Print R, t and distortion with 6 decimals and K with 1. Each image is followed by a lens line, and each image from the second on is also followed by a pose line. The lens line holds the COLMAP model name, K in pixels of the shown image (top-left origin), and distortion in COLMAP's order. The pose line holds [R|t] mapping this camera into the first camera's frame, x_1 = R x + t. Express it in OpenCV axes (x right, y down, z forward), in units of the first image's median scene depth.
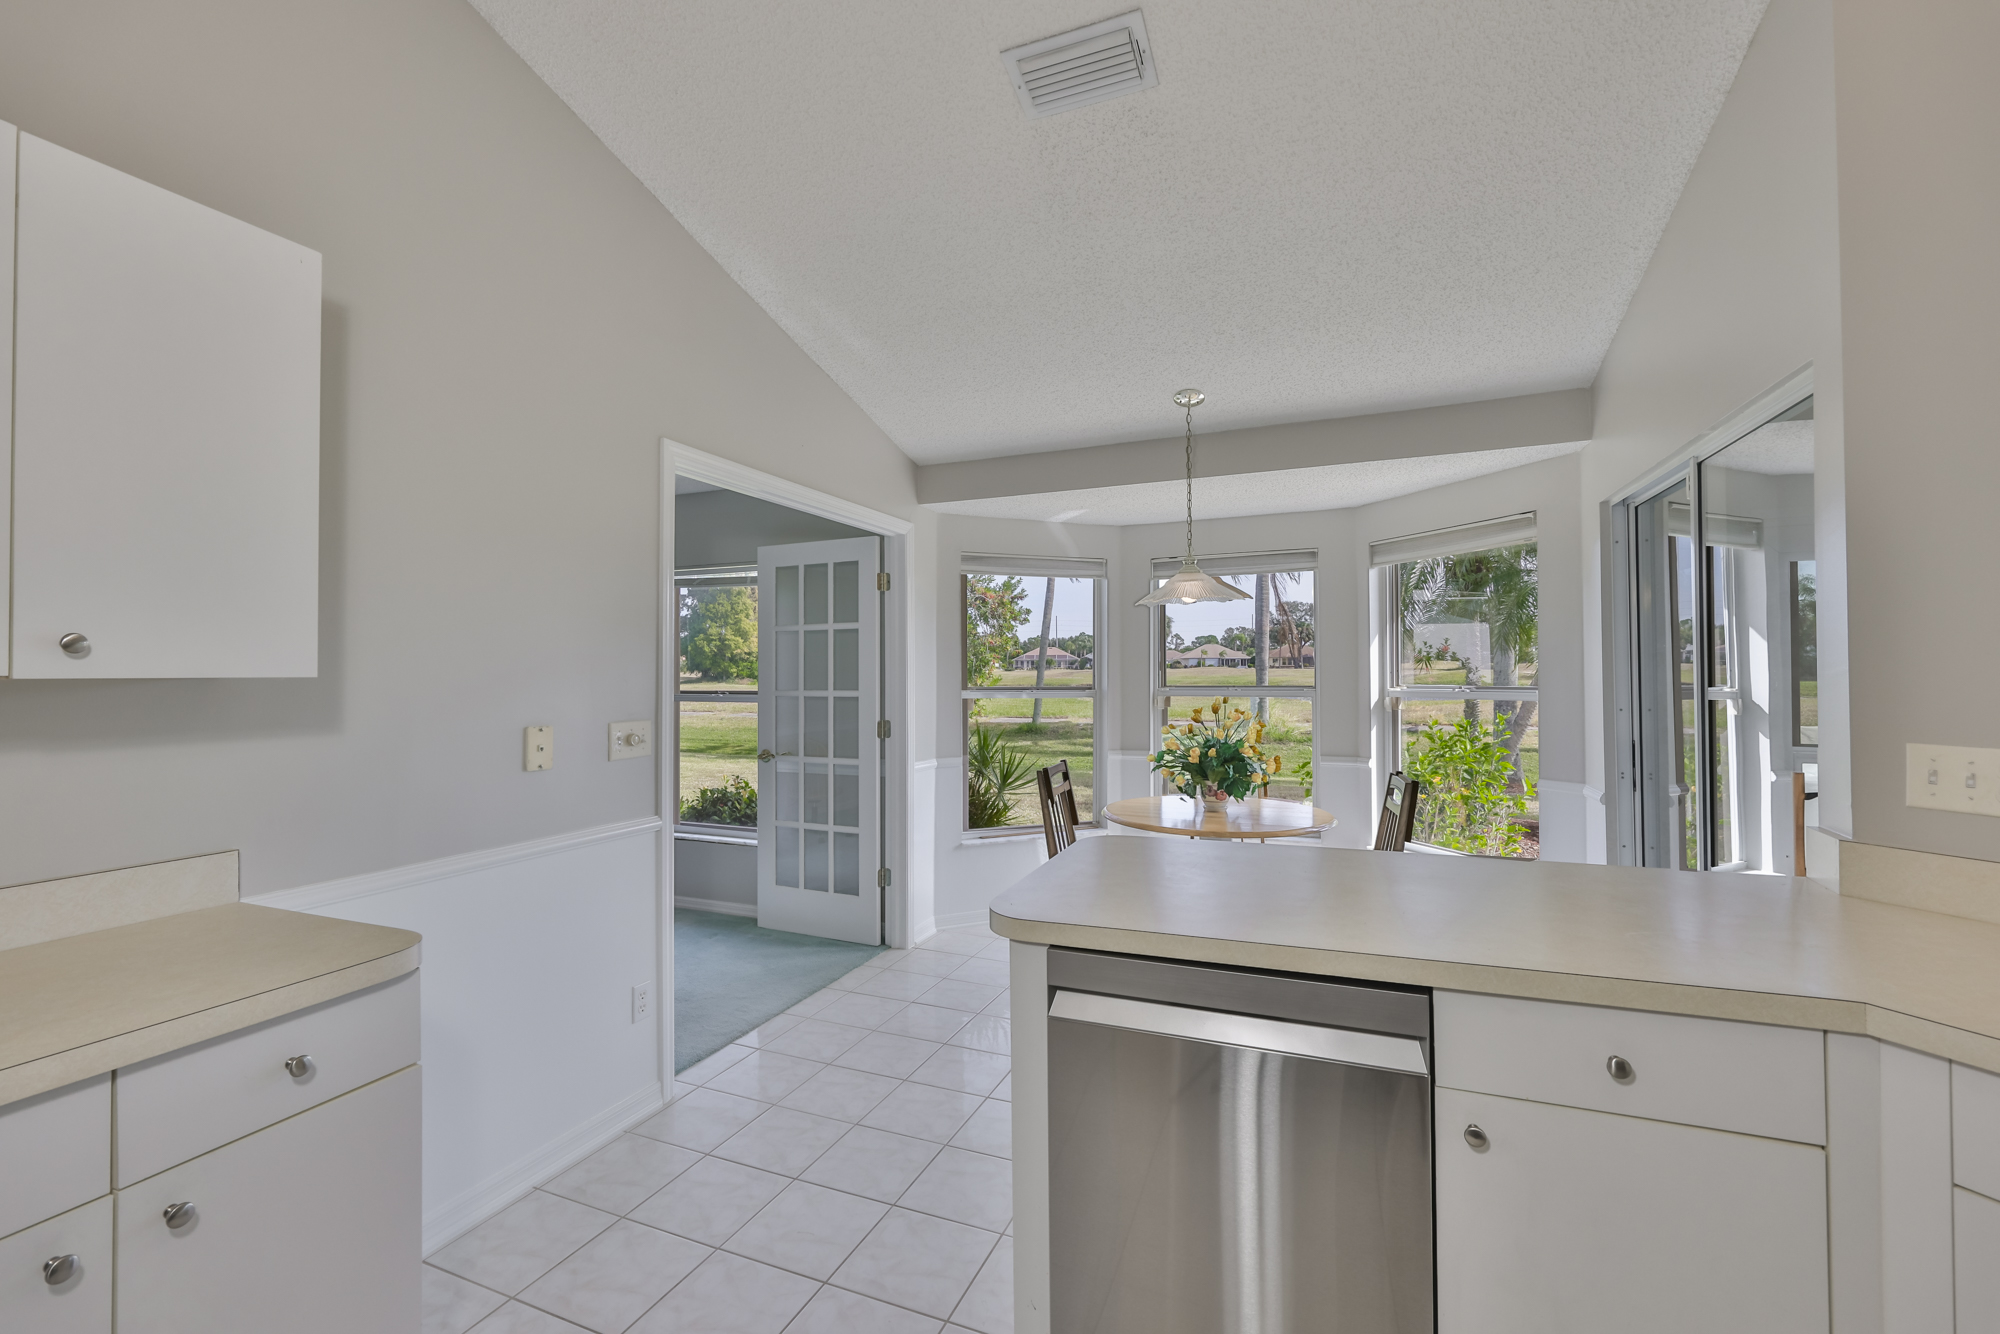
lens RADIAL K [[834.4, 0, 997.1], [0, 834.4, 663.4], [0, 0, 1]] dist [-0.001246, -0.000088]
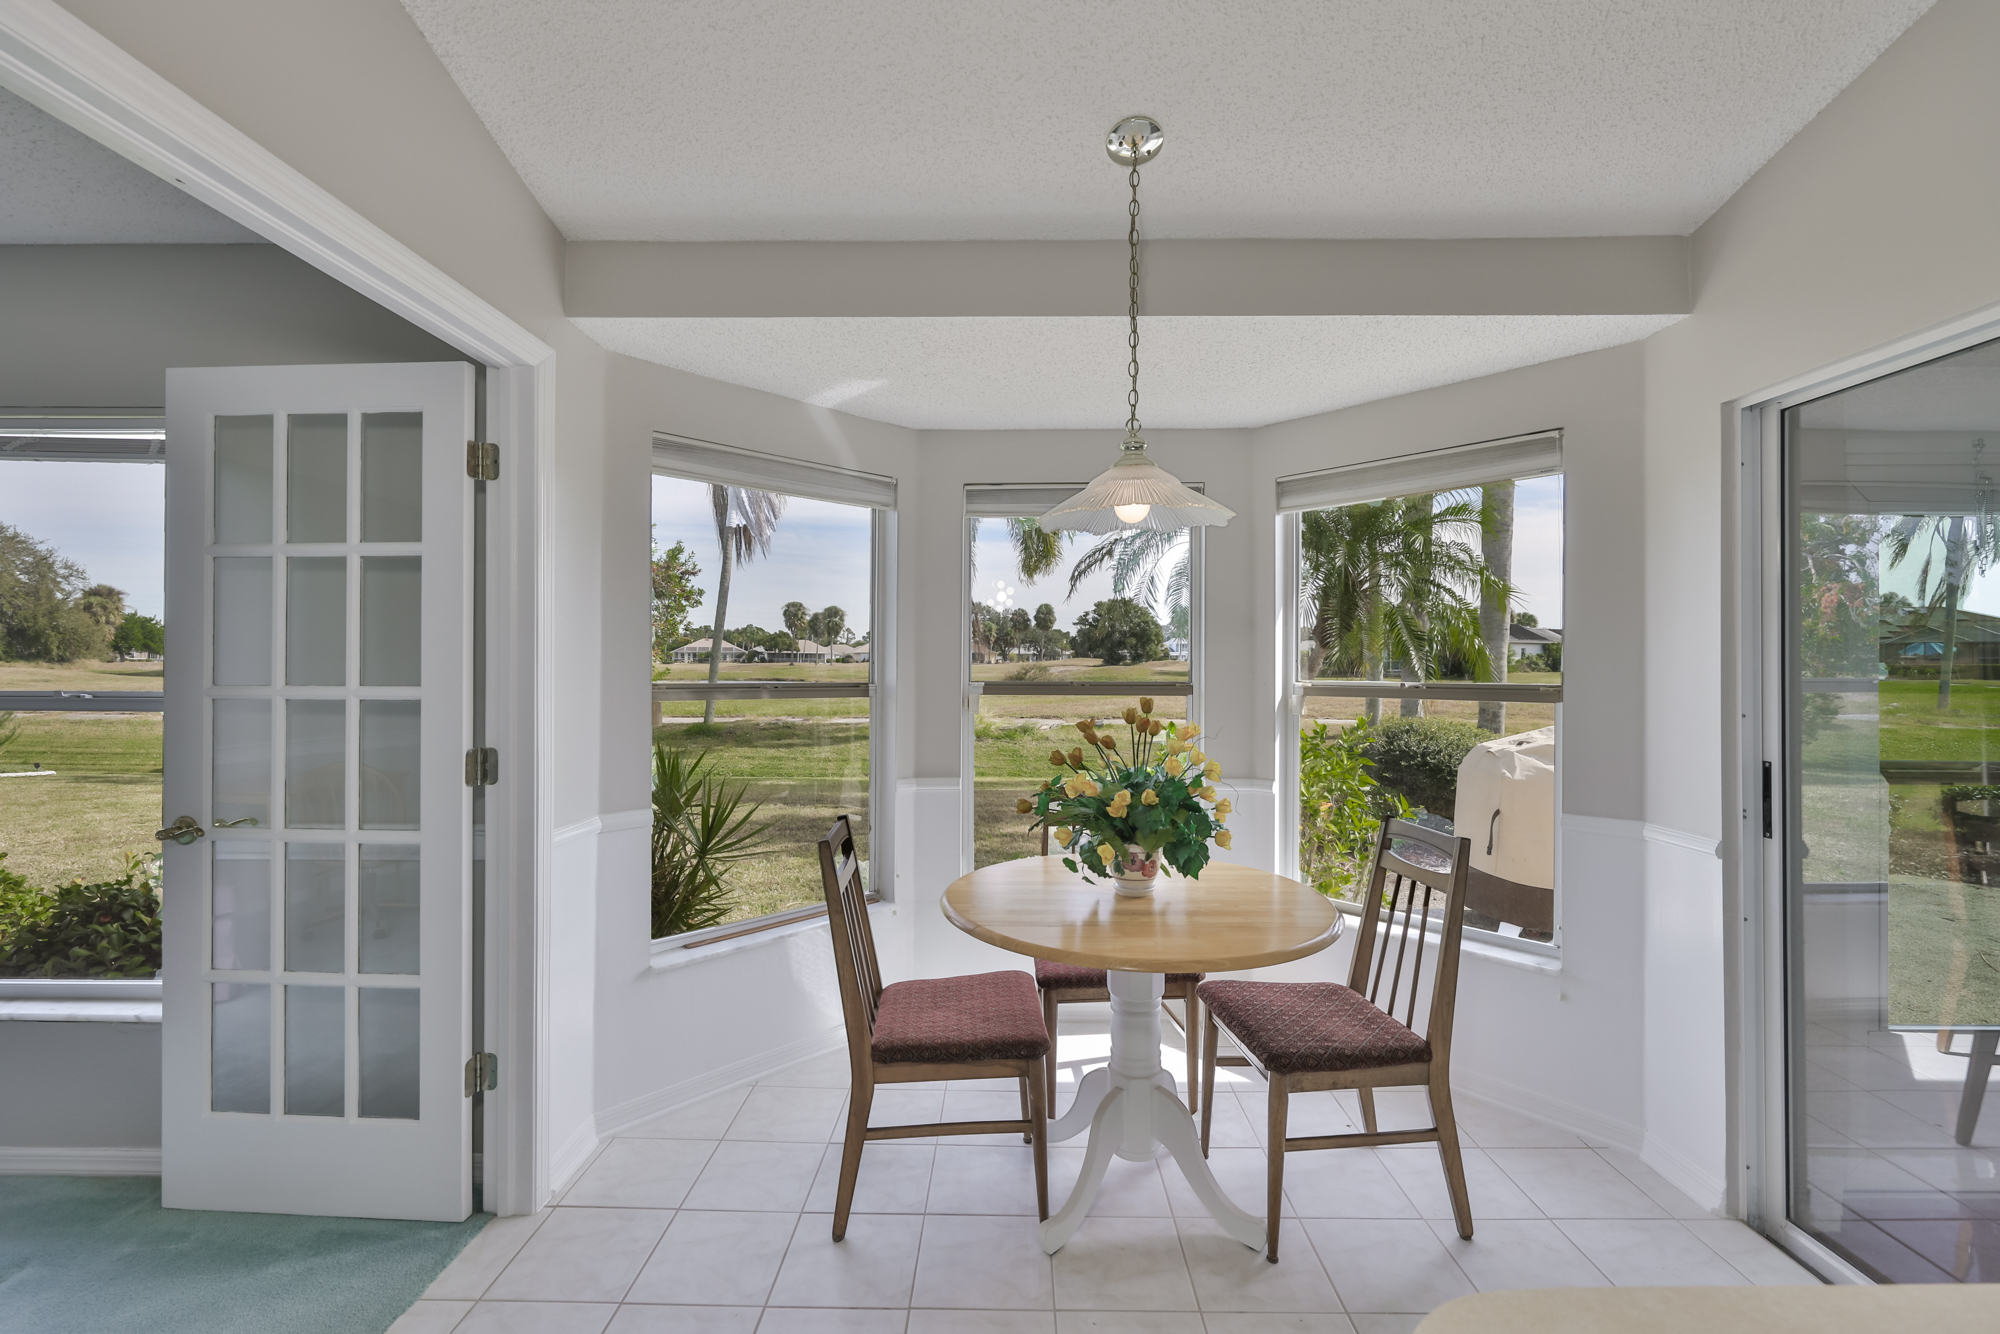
lens RADIAL K [[845.4, 0, 994.9], [0, 845.4, 669.9], [0, 0, 1]] dist [-0.001971, 0.000328]
pose [[0.926214, 0.007559, 0.376923, -0.044839], [-0.012950, 0.999847, 0.011771, 0.013311], [-0.376776, -0.015783, 0.926170, 0.429071]]
